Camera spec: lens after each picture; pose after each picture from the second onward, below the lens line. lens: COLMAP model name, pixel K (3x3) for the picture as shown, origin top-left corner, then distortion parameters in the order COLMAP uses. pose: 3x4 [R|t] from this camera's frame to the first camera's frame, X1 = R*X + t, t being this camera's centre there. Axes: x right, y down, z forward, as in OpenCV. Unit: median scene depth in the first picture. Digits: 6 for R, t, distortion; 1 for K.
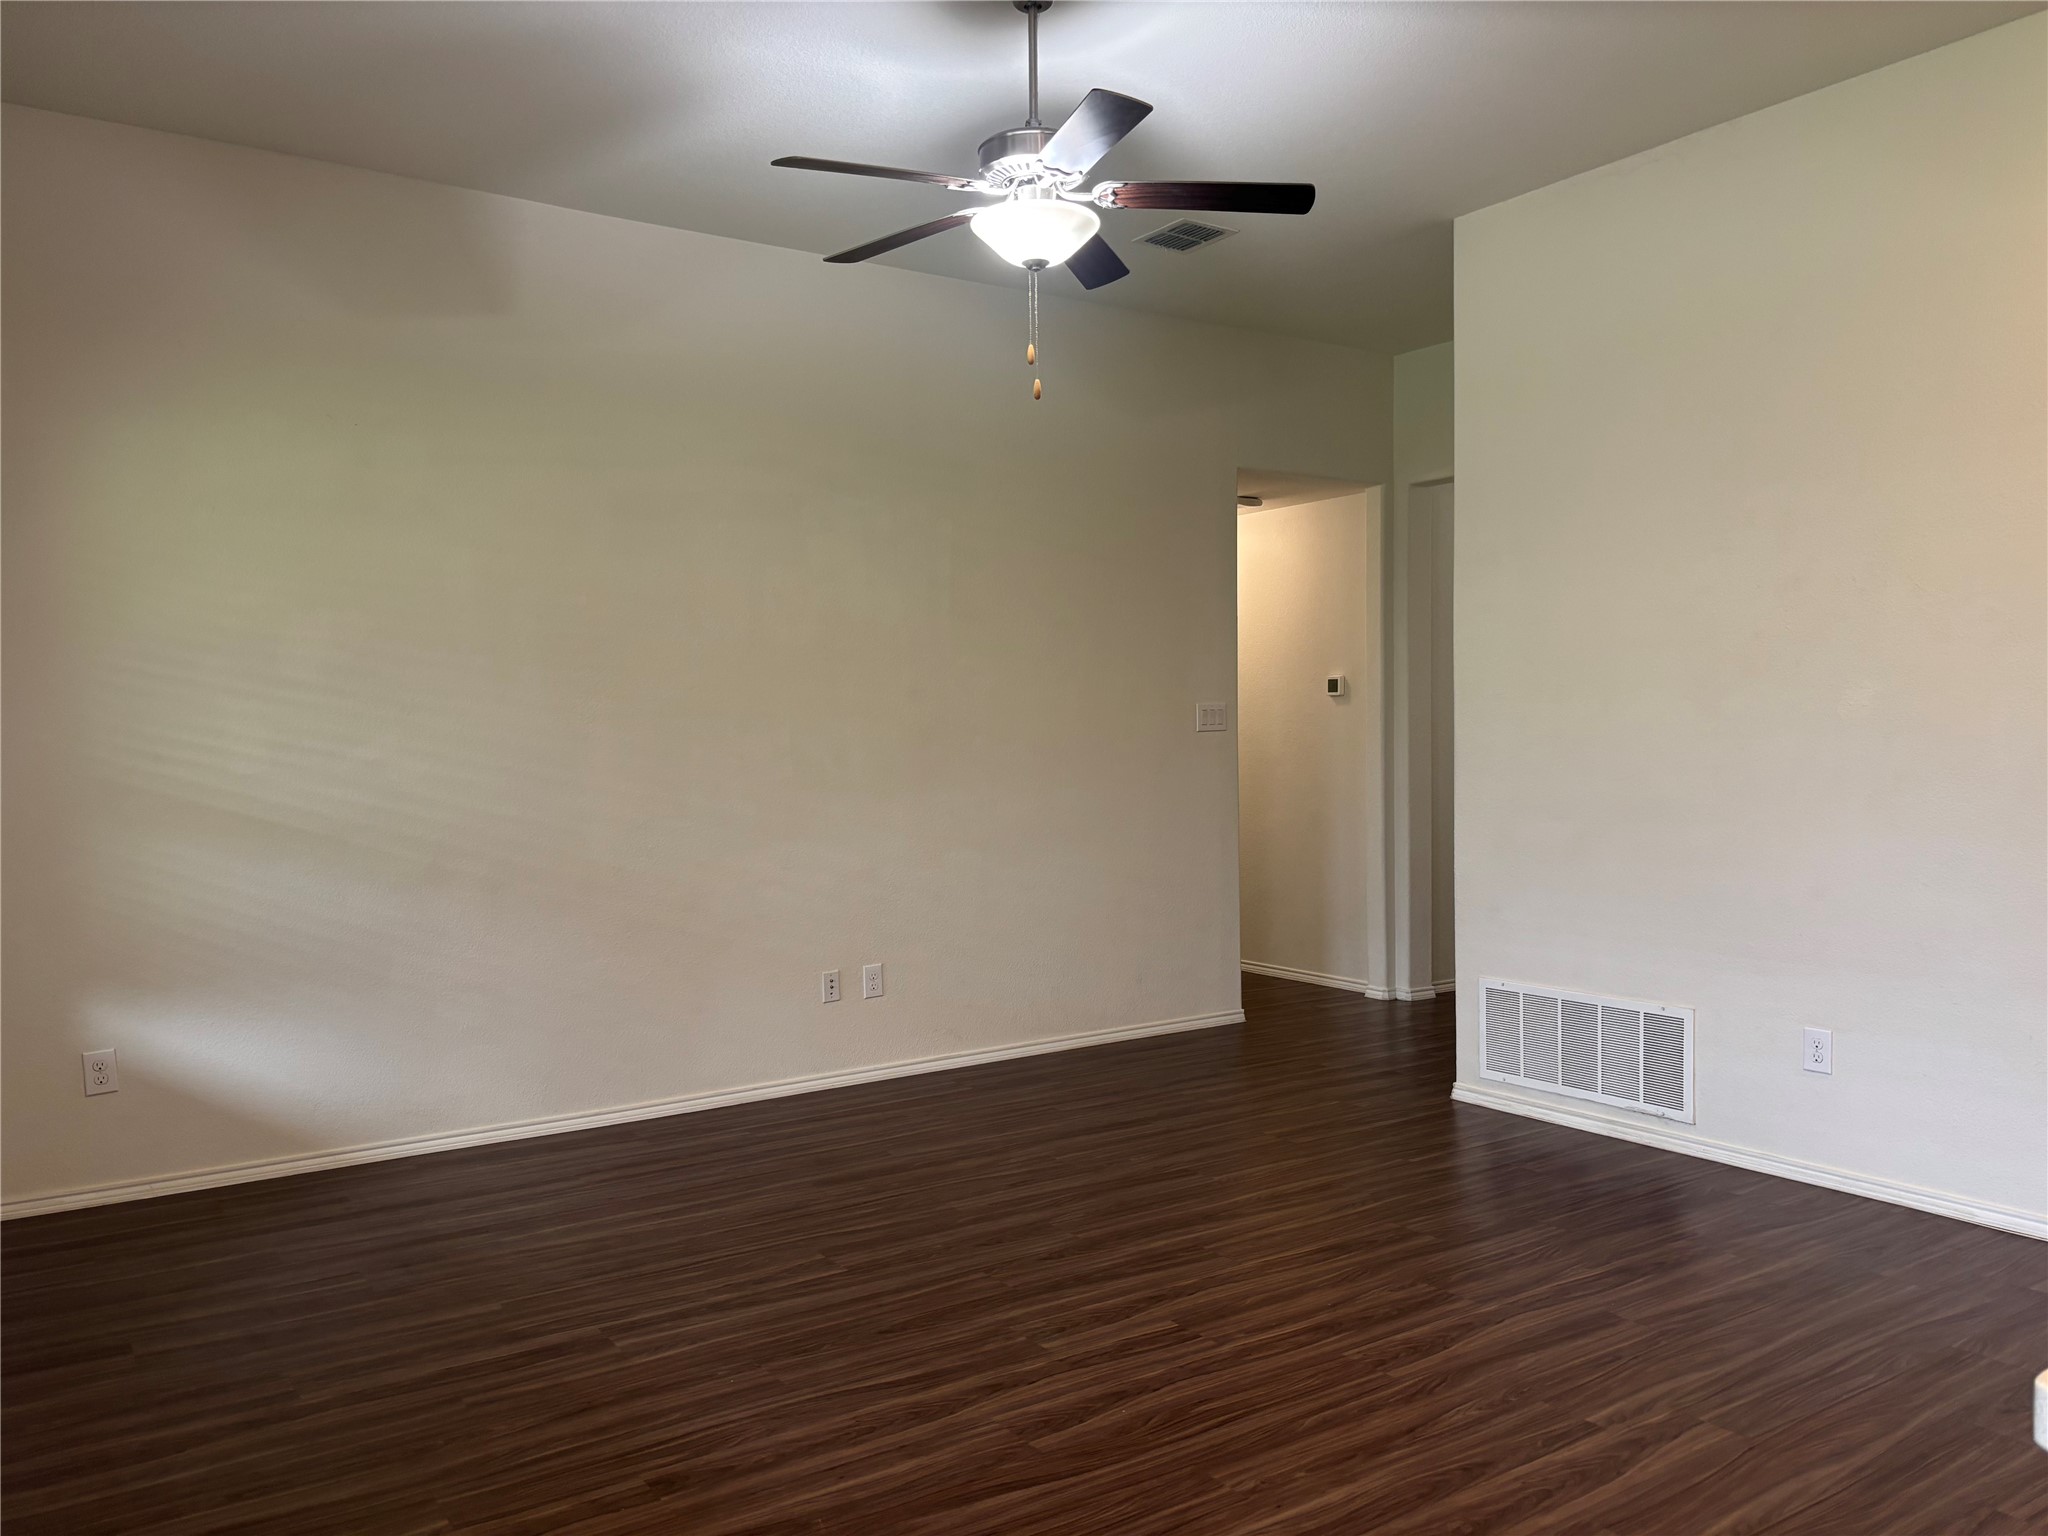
lens RADIAL K [[1560.9, 0, 1032.4], [0, 1560.9, 776.3], [0, 0, 1]] dist [0.054377, -0.060917]
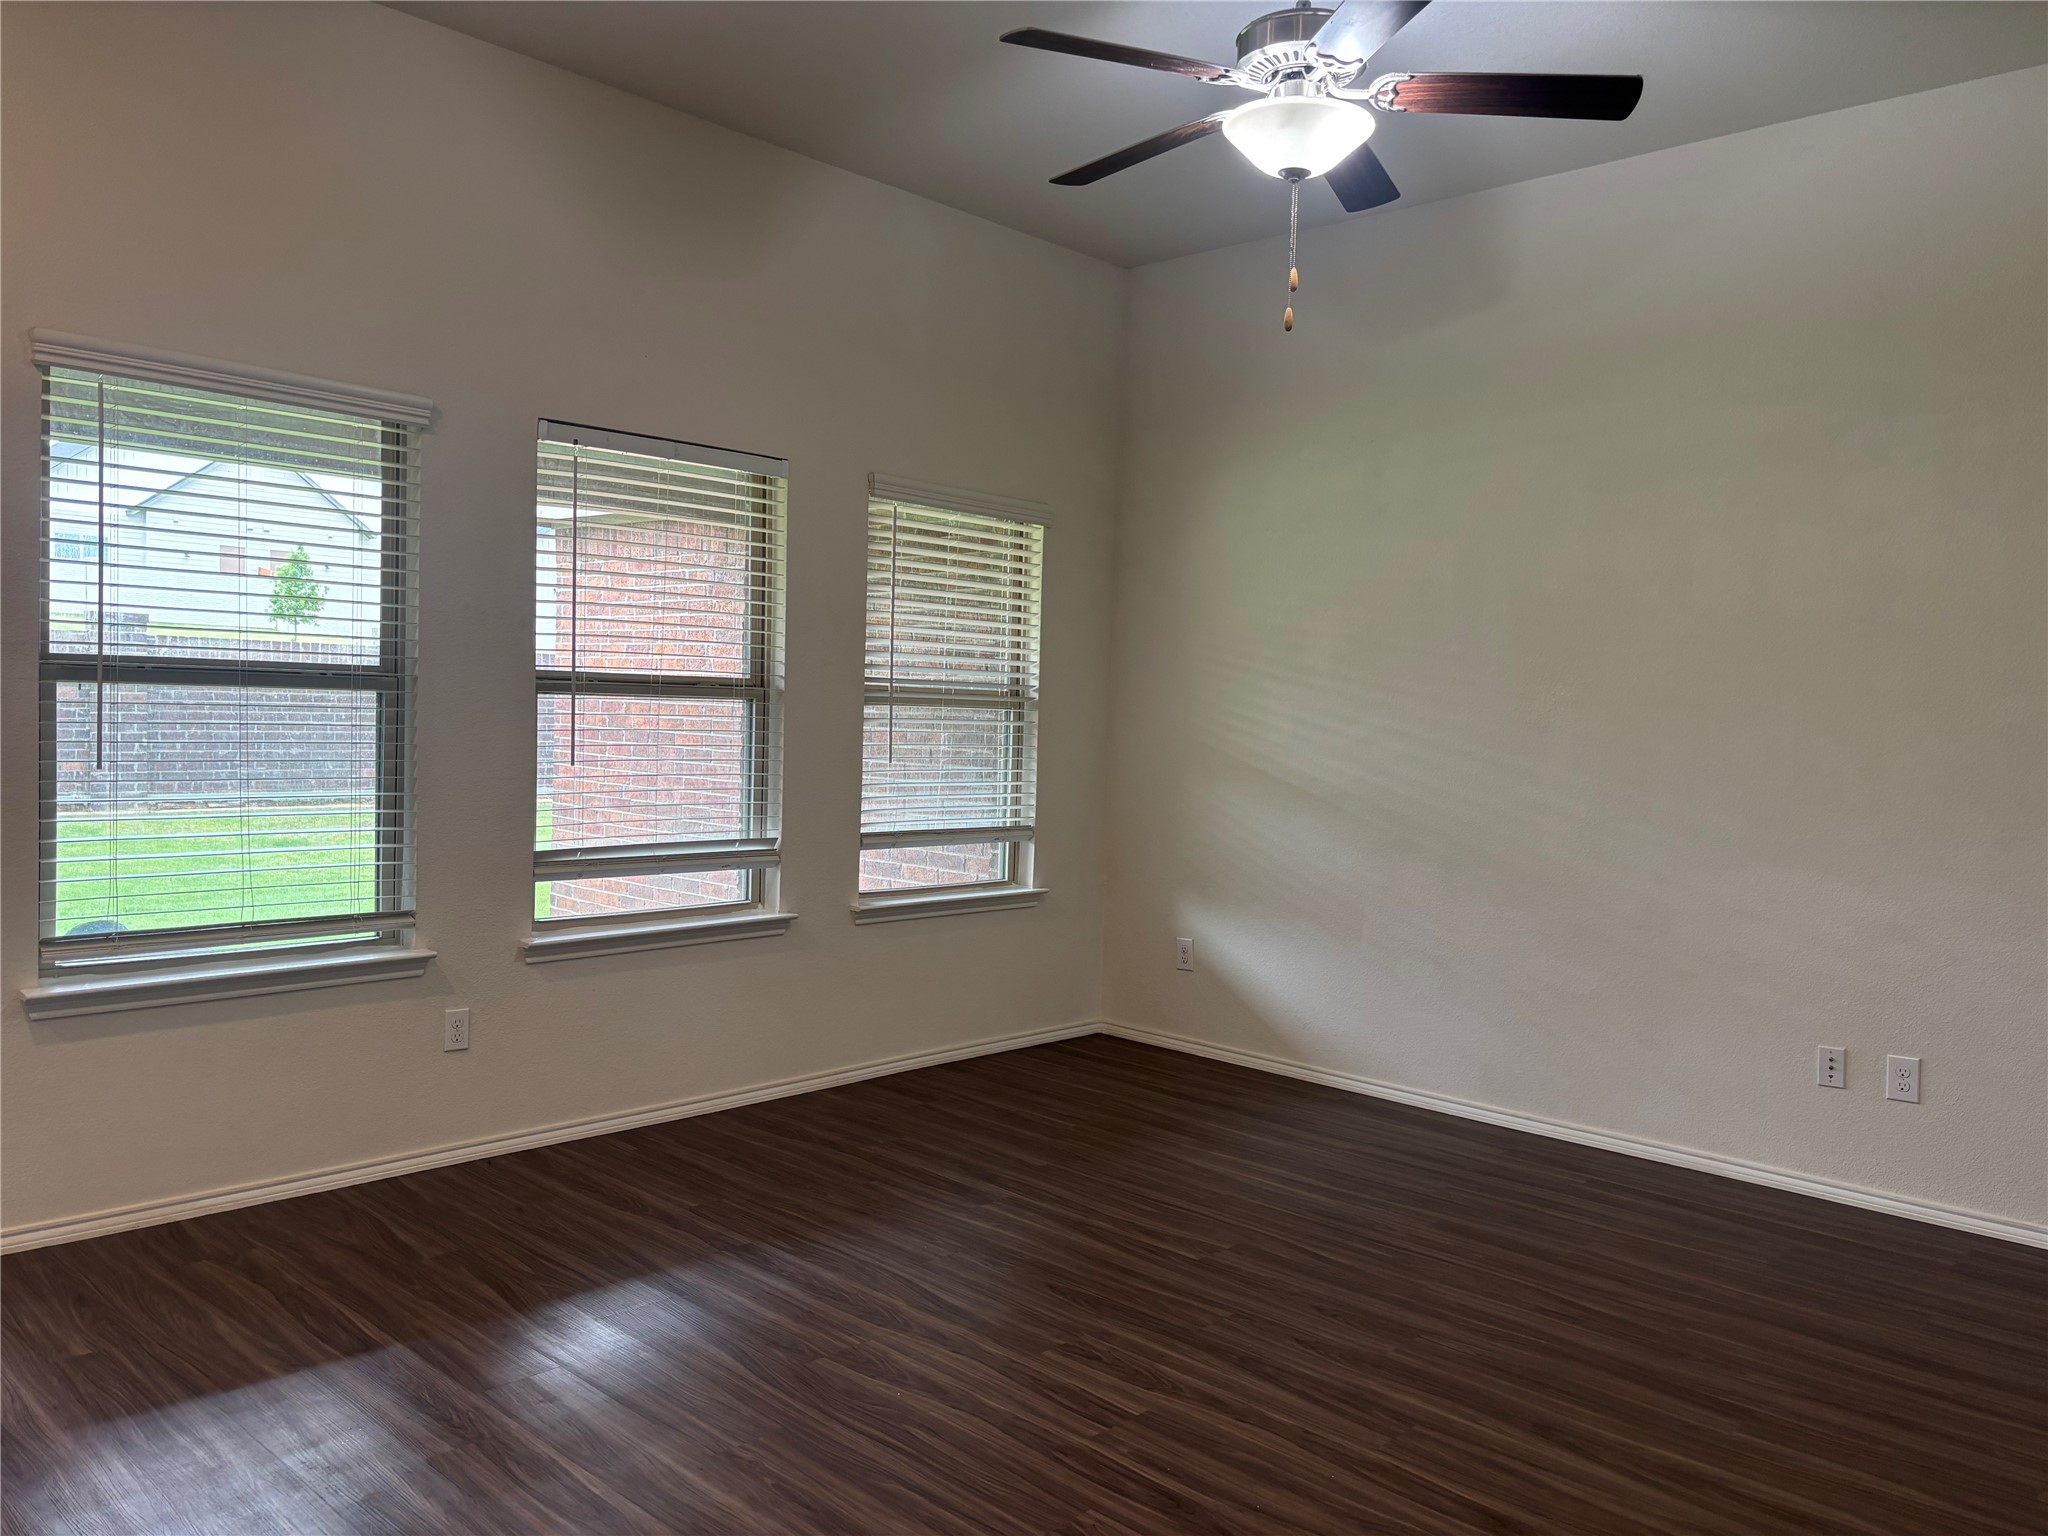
lens RADIAL K [[1560.9, 0, 1032.4], [0, 1560.9, 776.3], [0, 0, 1]] dist [0.054377, -0.060917]
pose [[0.207525, 0.066634, -0.975958, 0.806593], [-0.067019, 0.996302, 0.053772, -0.034580], [0.975931, 0.054248, 0.211223, 0.674567]]
